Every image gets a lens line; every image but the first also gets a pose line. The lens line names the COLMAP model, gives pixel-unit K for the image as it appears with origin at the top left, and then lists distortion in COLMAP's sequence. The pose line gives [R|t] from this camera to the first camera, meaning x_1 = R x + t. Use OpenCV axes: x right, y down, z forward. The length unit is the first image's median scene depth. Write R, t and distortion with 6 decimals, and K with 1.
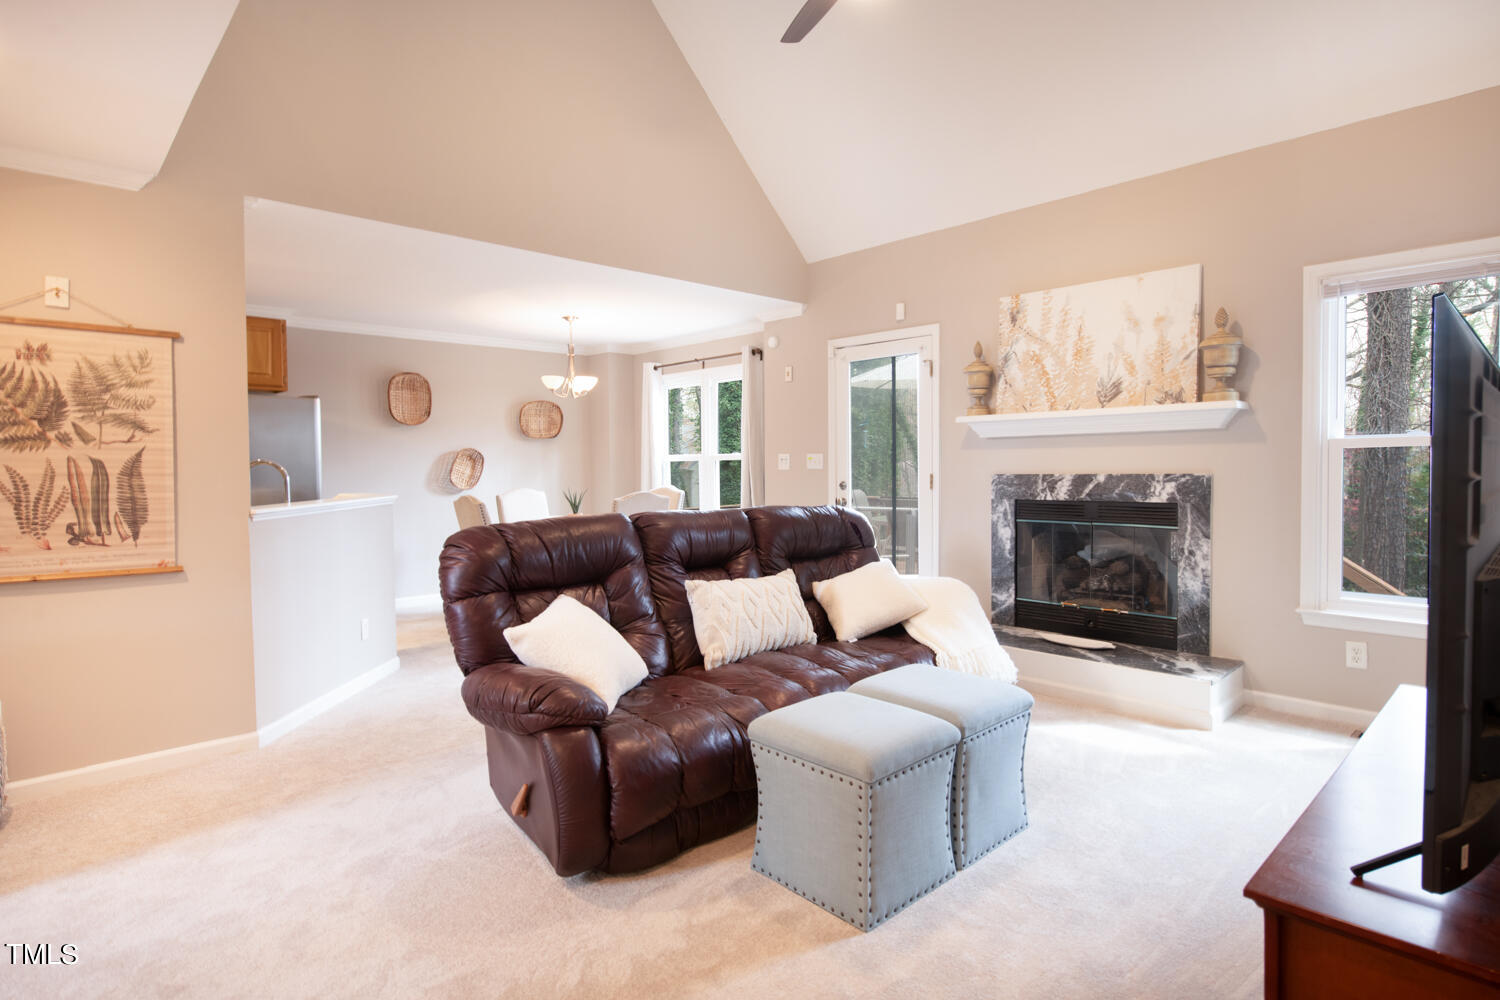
lens RADIAL K [[780.9, 0, 750.0], [0, 780.9, 492.0], [0, 0, 1]] dist [-0.003315, -0.000369]
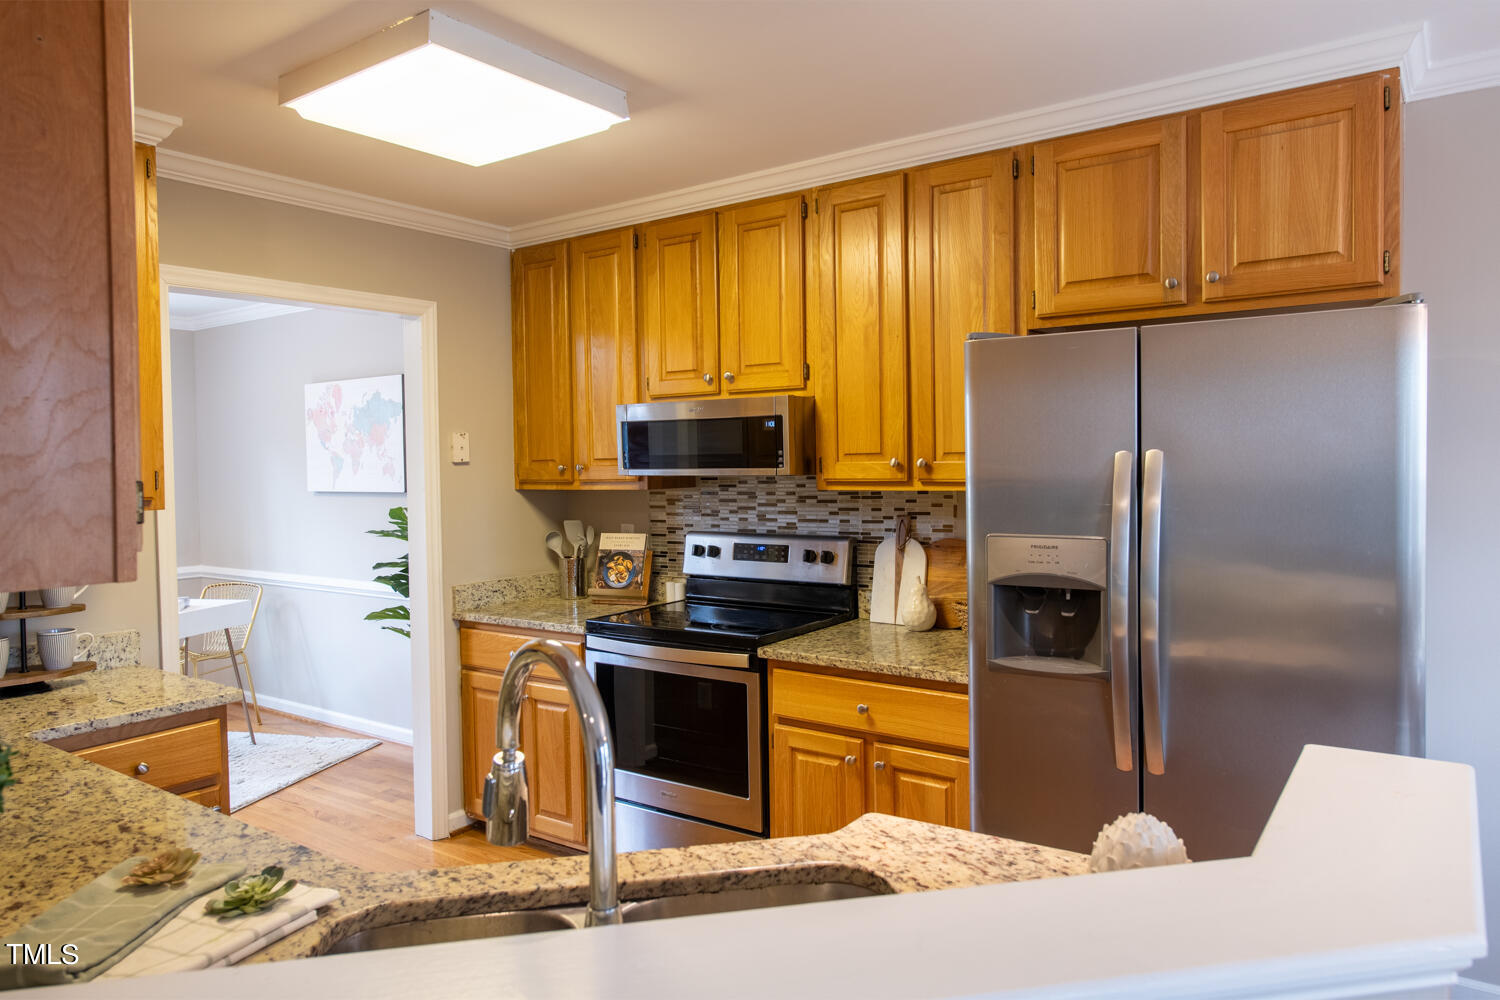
lens RADIAL K [[996.6, 0, 747.2], [0, 996.6, 495.0], [0, 0, 1]] dist [-0.000692, 0.004970]
pose [[0.180118, 0.039459, -0.982853, -0.316337], [-0.022809, 0.999094, 0.035931, -0.075505], [0.983380, 0.015946, 0.180855, 0.892541]]
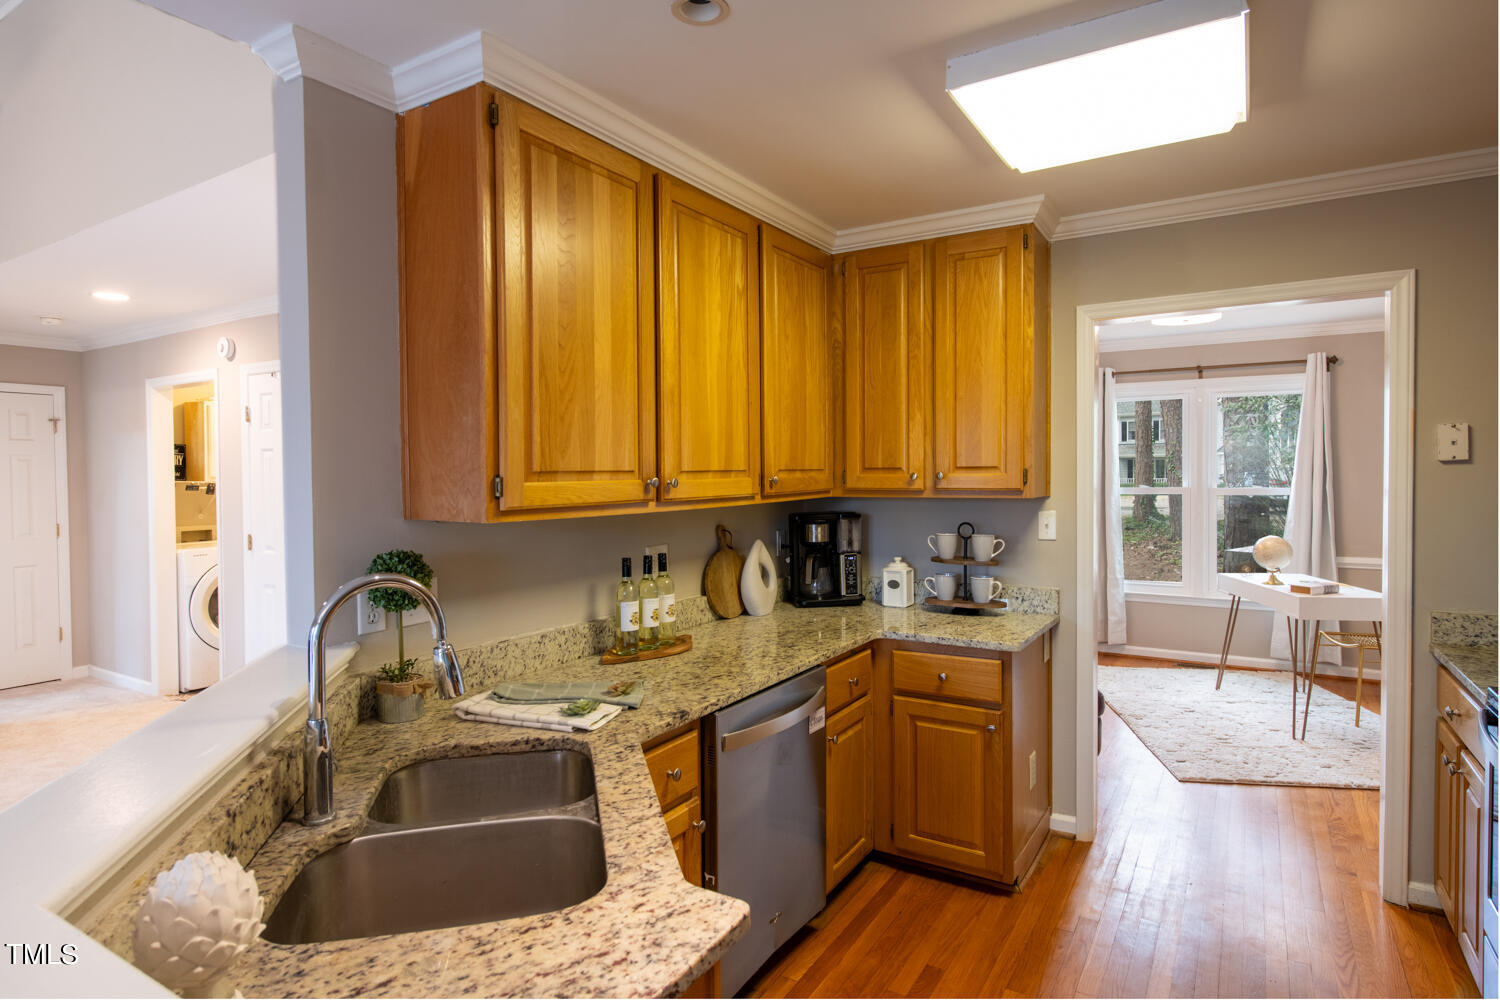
lens RADIAL K [[805.4, 0, 756.7], [0, 805.4, 495.8], [0, 0, 1]] dist [-0.004850, -0.000862]
pose [[-0.968015, 0.025519, -0.249590, -0.604395], [0.008900, 0.997681, 0.067485, -0.084280], [0.250734, 0.063105, -0.965997, 1.224331]]
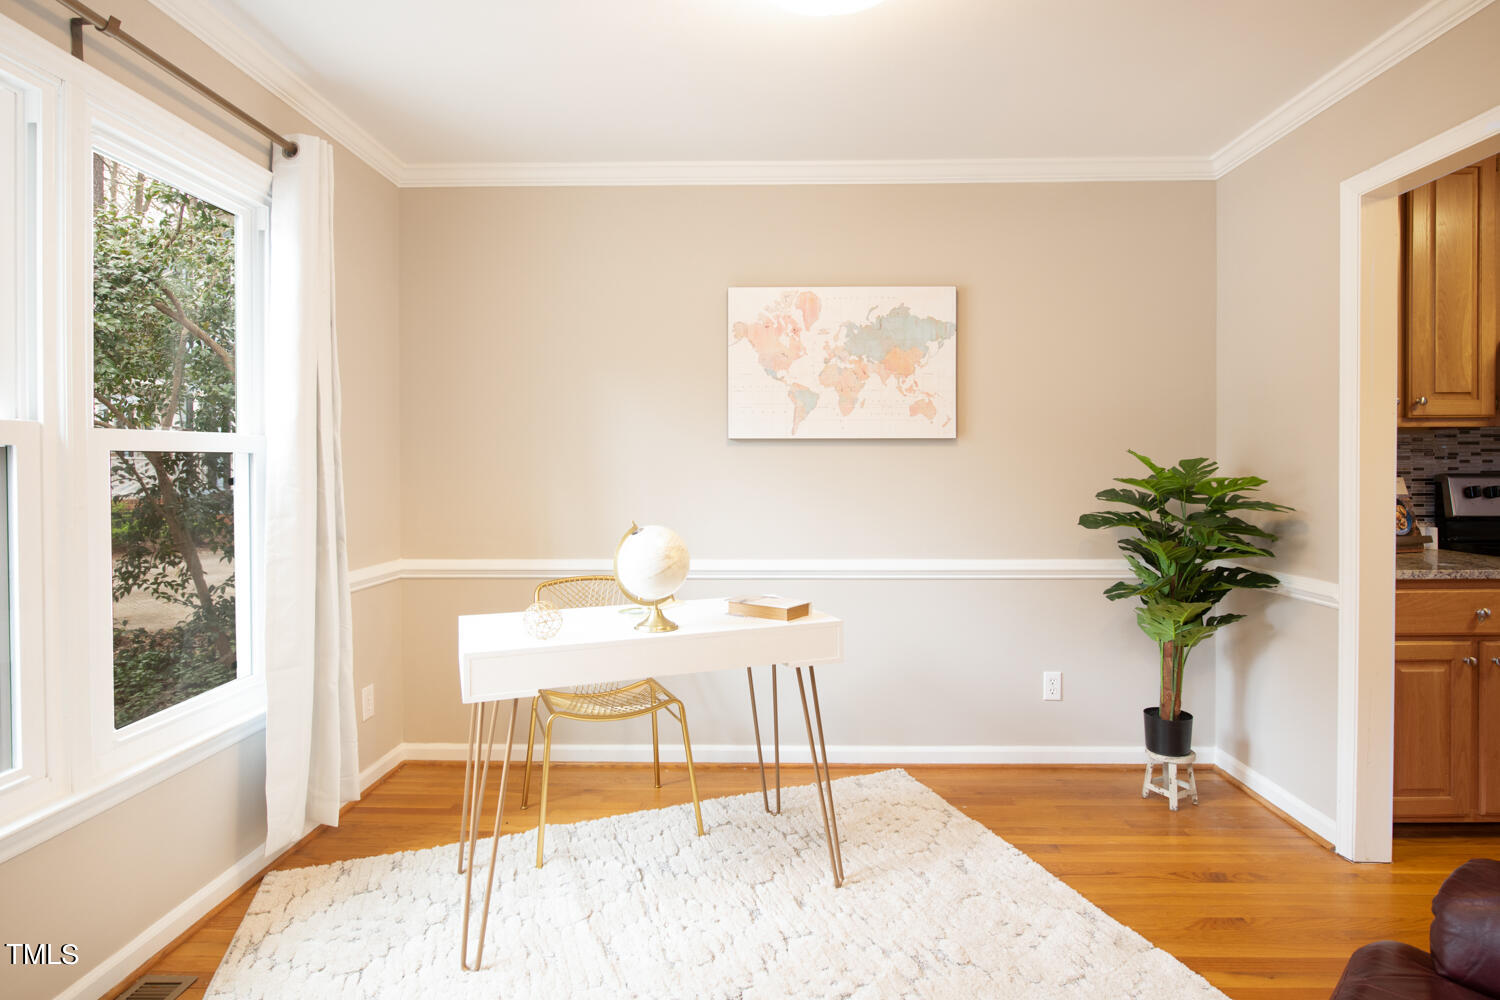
lens RADIAL K [[780.9, 0, 750.9], [0, 780.9, 487.5], [0, 0, 1]] dist [-0.003315, -0.000369]
pose [[0.706590, 0.027324, -0.707095, -1.119137], [-0.031086, 0.999488, 0.007559, 0.012686], [0.706940, 0.016640, 0.707078, 0.119094]]
